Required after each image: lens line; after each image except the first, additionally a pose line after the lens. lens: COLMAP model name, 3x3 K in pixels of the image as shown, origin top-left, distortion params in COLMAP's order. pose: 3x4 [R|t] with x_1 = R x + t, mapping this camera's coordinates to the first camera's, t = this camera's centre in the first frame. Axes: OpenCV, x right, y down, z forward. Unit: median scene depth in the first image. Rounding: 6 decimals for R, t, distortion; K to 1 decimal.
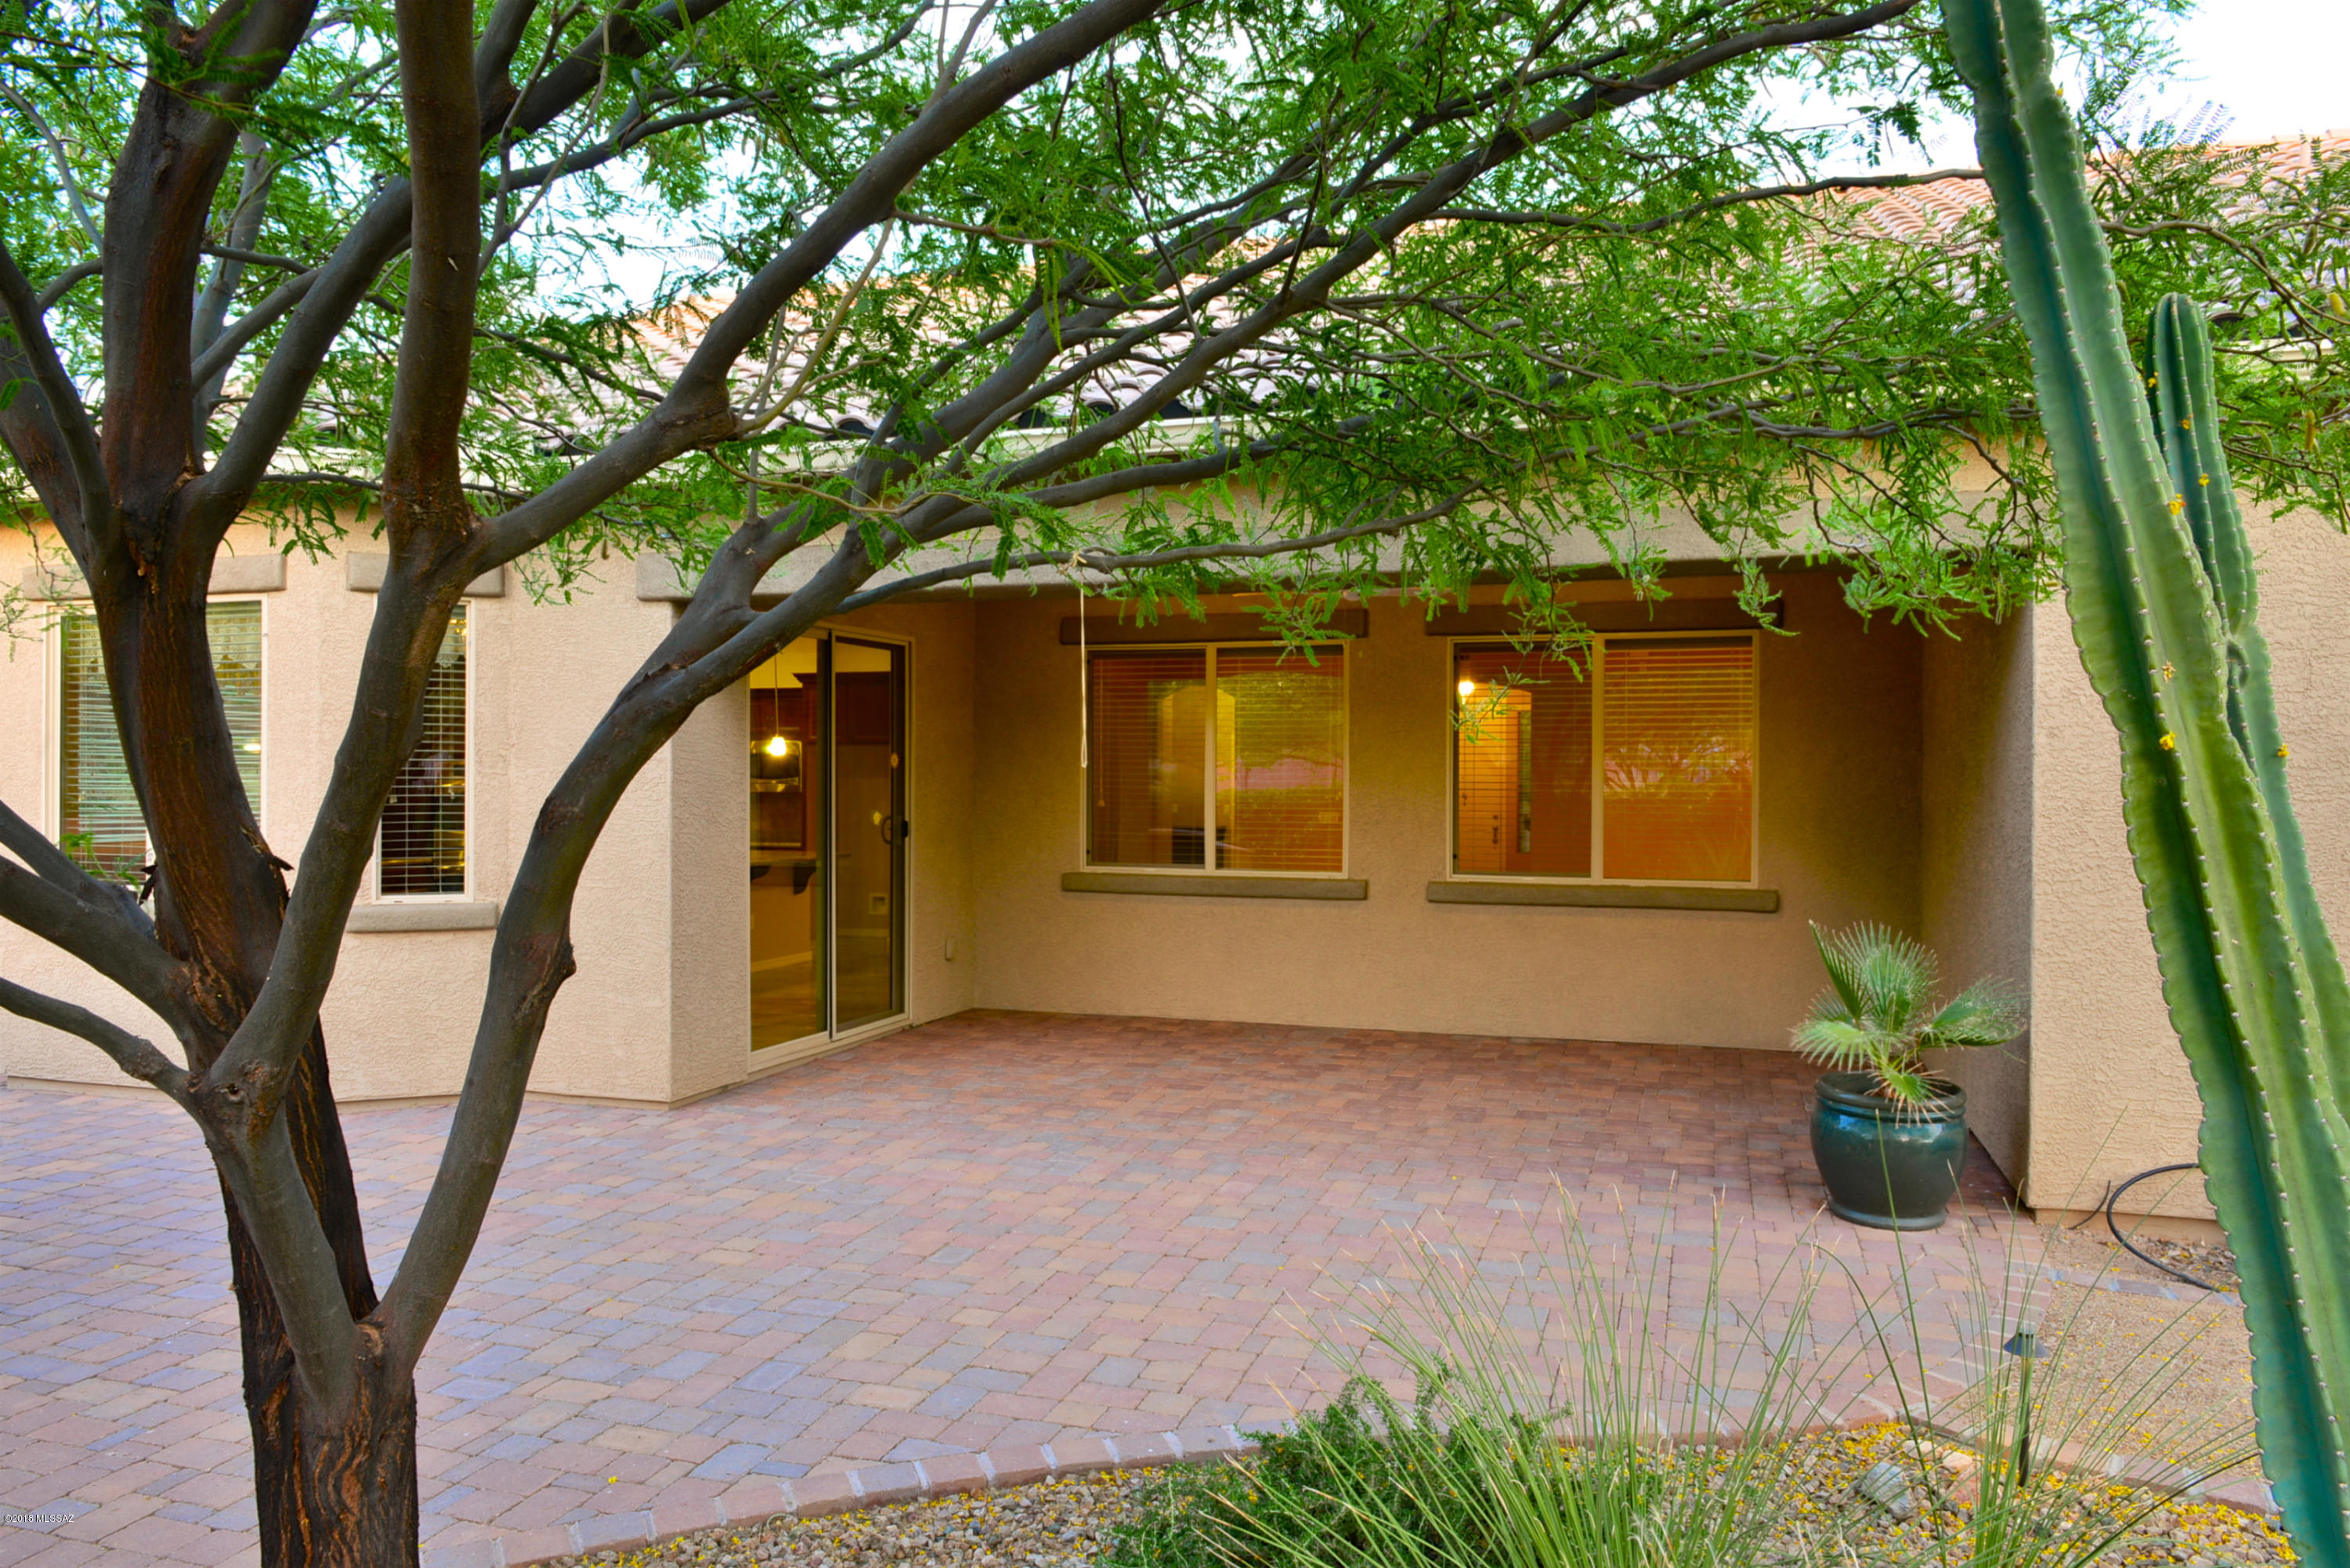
lens RADIAL K [[1598.9, 0, 1200.5], [0, 1598.9, 788.7], [0, 0, 1]] dist [-0.002585, -0.011998]
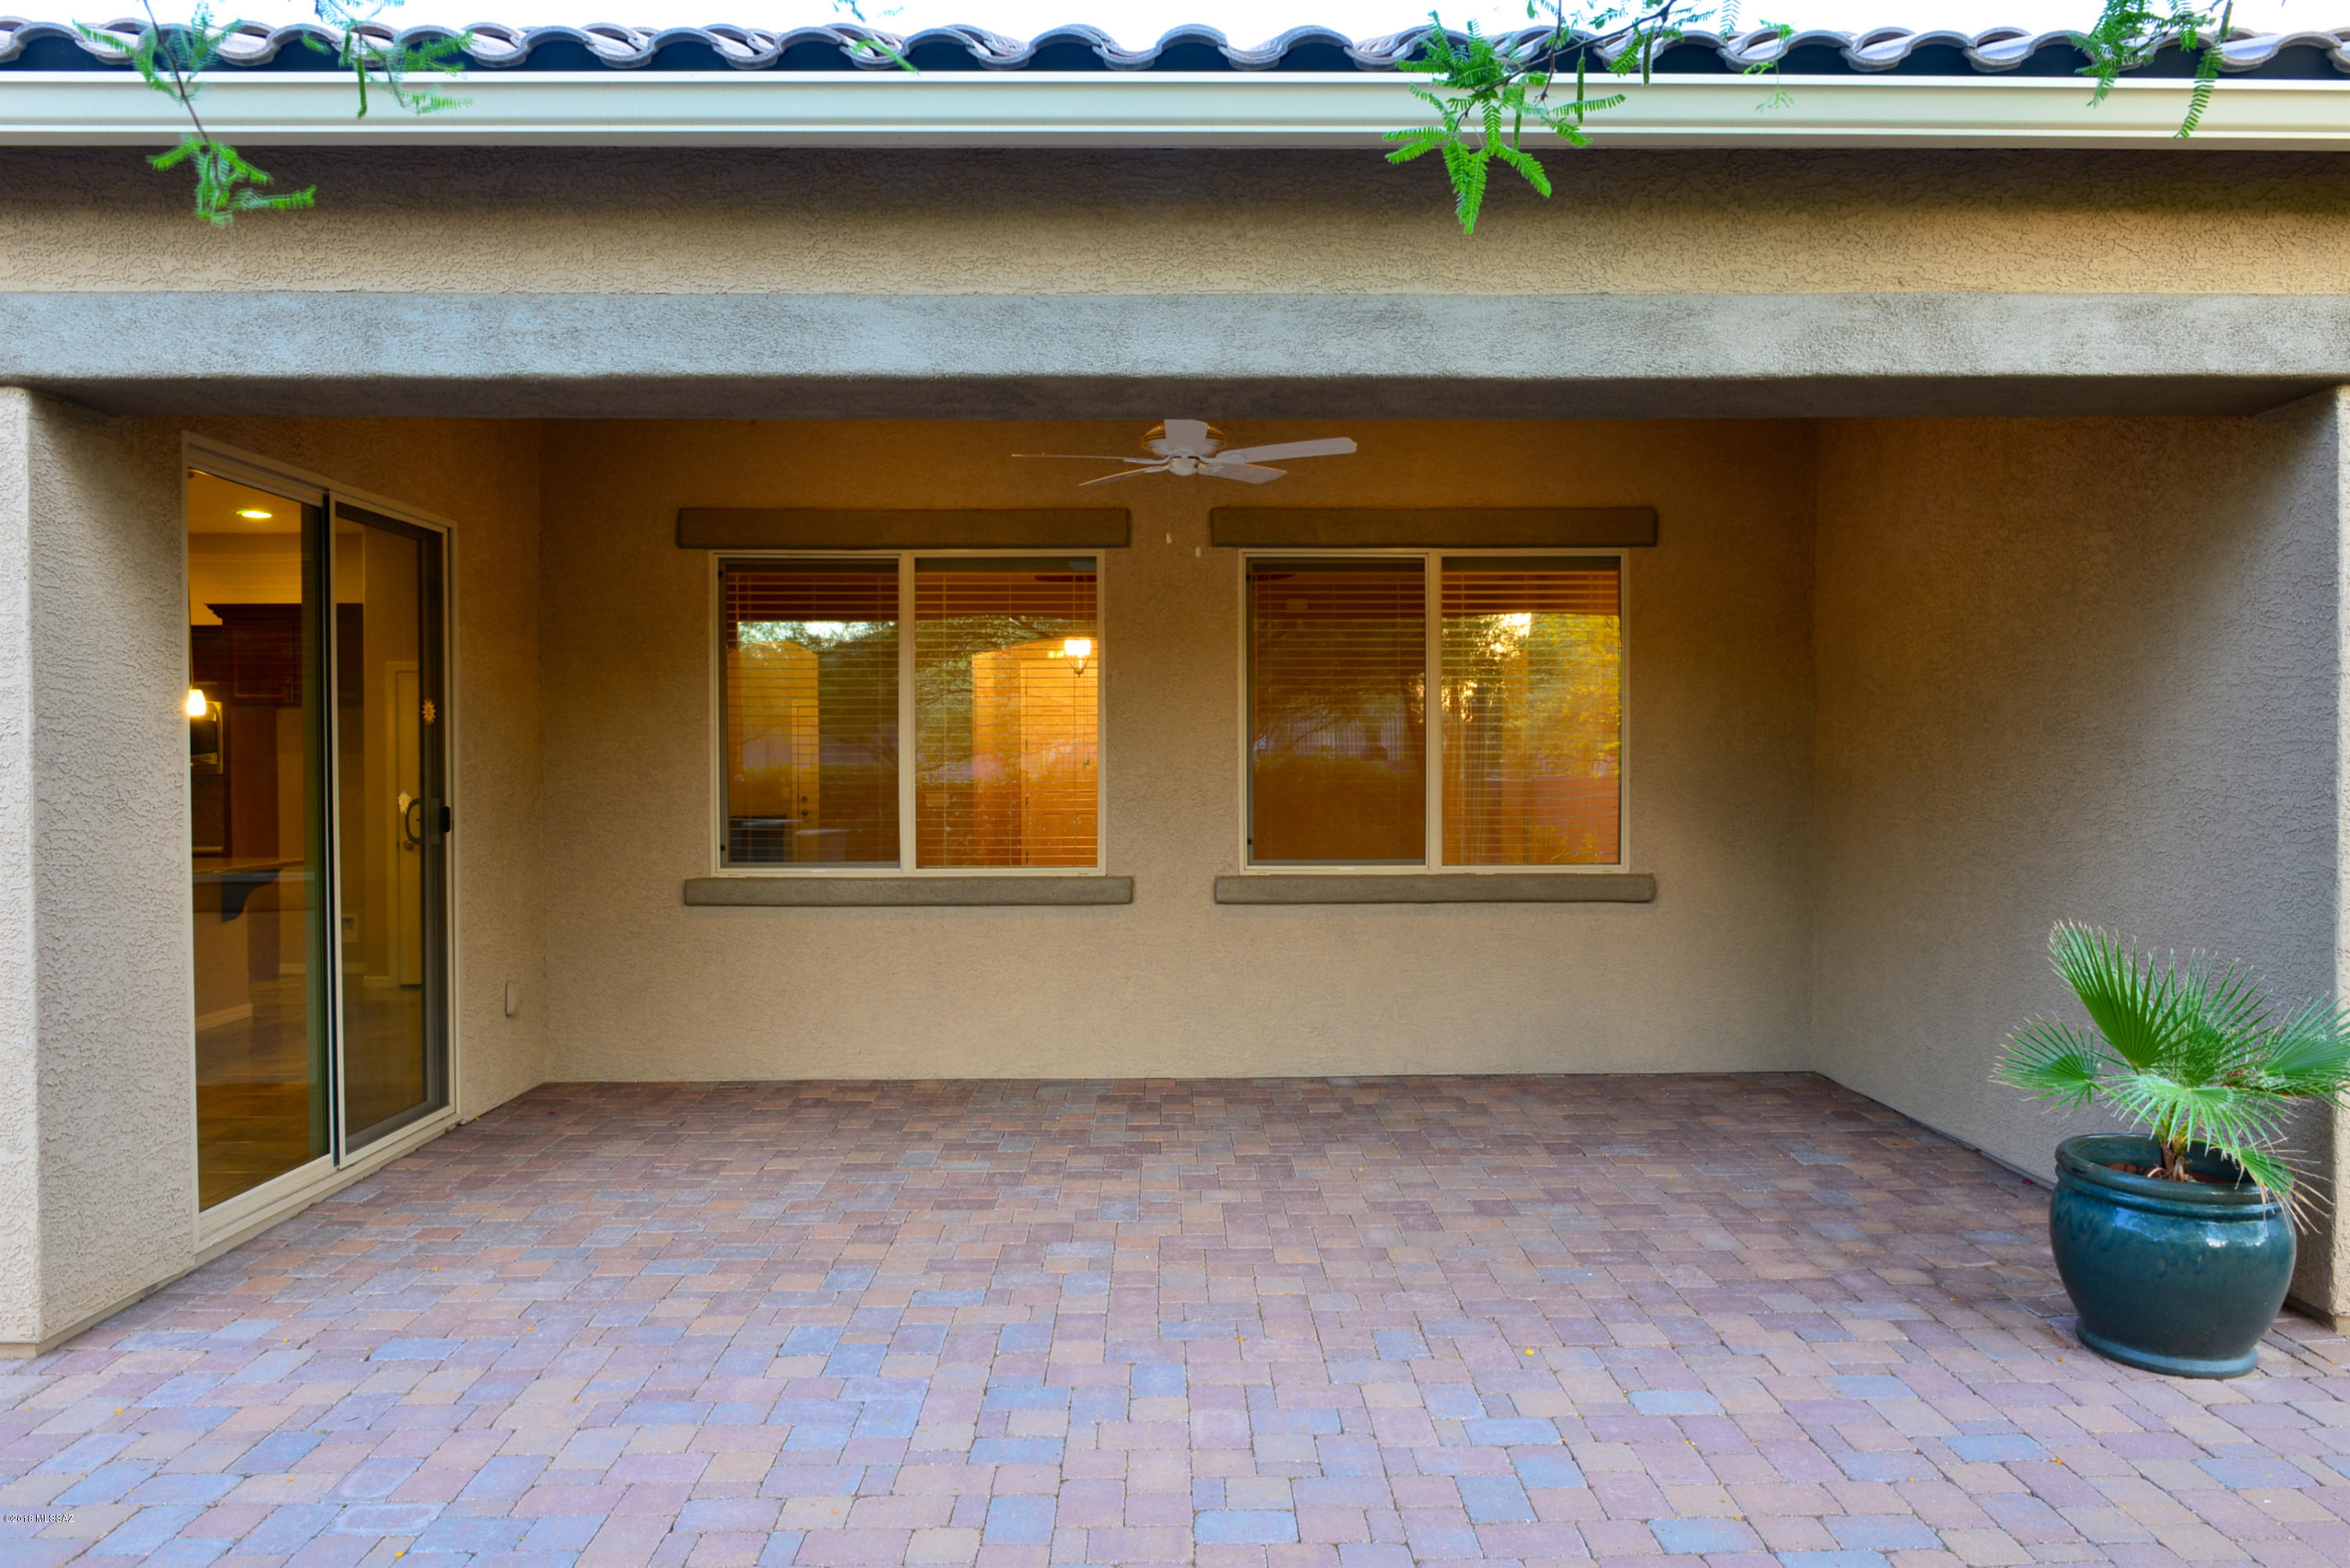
lens RADIAL K [[1598.9, 0, 1200.5], [0, 1598.9, 788.7], [0, 0, 1]] dist [-0.002585, -0.011998]
pose [[0.945385, -0.012707, 0.325707, -0.112881], [0.010438, 0.999908, 0.008714, 0.011045], [-0.325788, -0.004839, 0.945431, 0.310740]]
